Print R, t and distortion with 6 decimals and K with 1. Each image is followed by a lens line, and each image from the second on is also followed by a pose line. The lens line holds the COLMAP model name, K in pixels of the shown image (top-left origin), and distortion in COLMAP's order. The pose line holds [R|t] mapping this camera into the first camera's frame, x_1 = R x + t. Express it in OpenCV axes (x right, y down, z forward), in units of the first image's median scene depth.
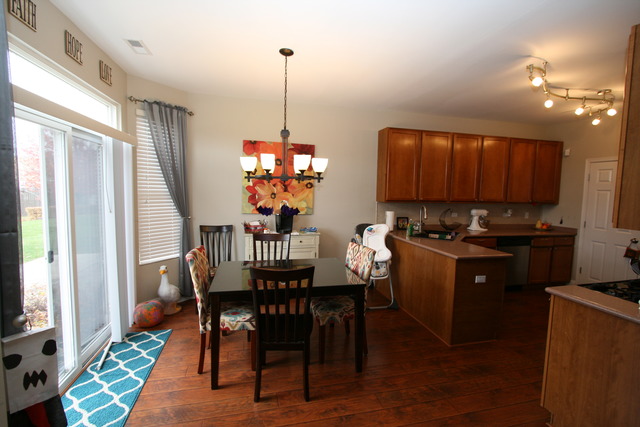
lens RADIAL K [[297.9, 0, 318.0], [0, 297.9, 212.4], [0, 0, 1]] dist [-0.018517, 0.000942]
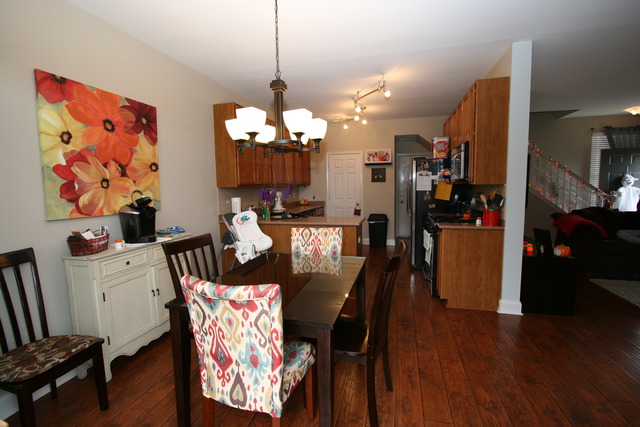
lens RADIAL K [[297.9, 0, 321.8], [0, 297.9, 210.2], [0, 0, 1]] dist [-0.018517, 0.000942]
pose [[0.476077, -0.108378, 0.872700, -0.424862], [0.096805, 0.992805, 0.070484, -0.004504], [-0.874059, 0.050925, 0.483143, 0.341263]]
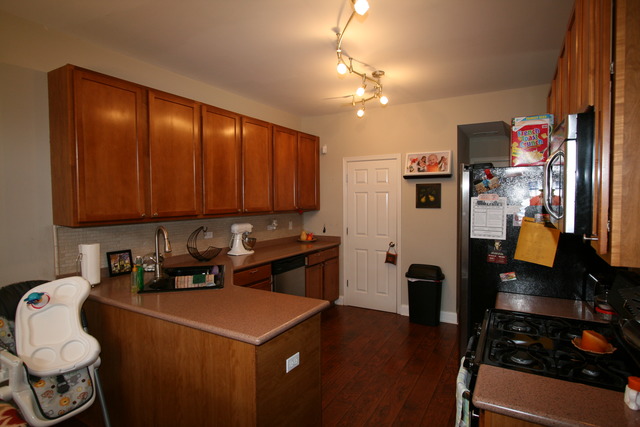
lens RADIAL K [[349.4, 0, 319.5], [0, 349.4, 209.9], [0, 0, 1]] dist [-0.016429, 0.002311]
pose [[0.689589, -0.051269, 0.722384, 0.095943], [0.078633, 0.996894, -0.004312, -0.026696], [-0.719919, 0.059777, 0.691479, 0.343652]]
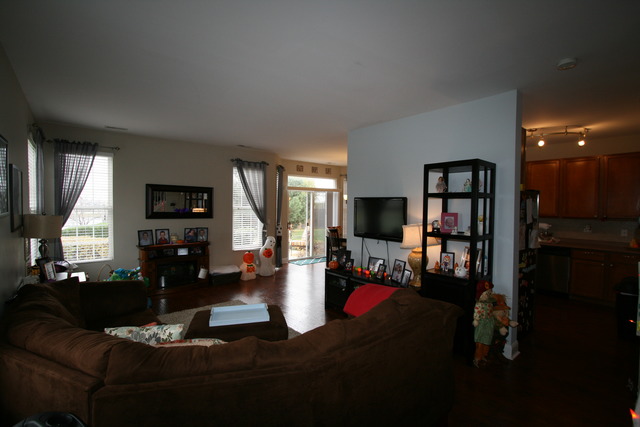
lens RADIAL K [[297.9, 0, 321.1], [0, 297.9, 213.6], [0, 0, 1]] dist [-0.018517, 0.000942]
pose [[0.448647, 0.008158, -0.893672, 1.312114], [-0.072251, 0.997016, -0.027171, 0.051510], [0.890784, 0.076759, 0.447898, -0.304863]]
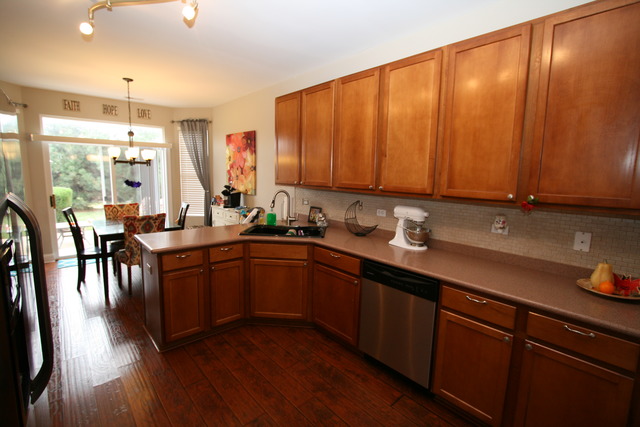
lens RADIAL K [[297.9, 0, 321.9], [0, 297.9, 213.8], [0, 0, 1]] dist [-0.018517, 0.000942]
pose [[0.475537, 0.107598, -0.873090, 1.027362], [-0.081297, 0.993620, 0.078173, -0.030001], [0.875931, 0.033805, 0.481251, 0.678181]]
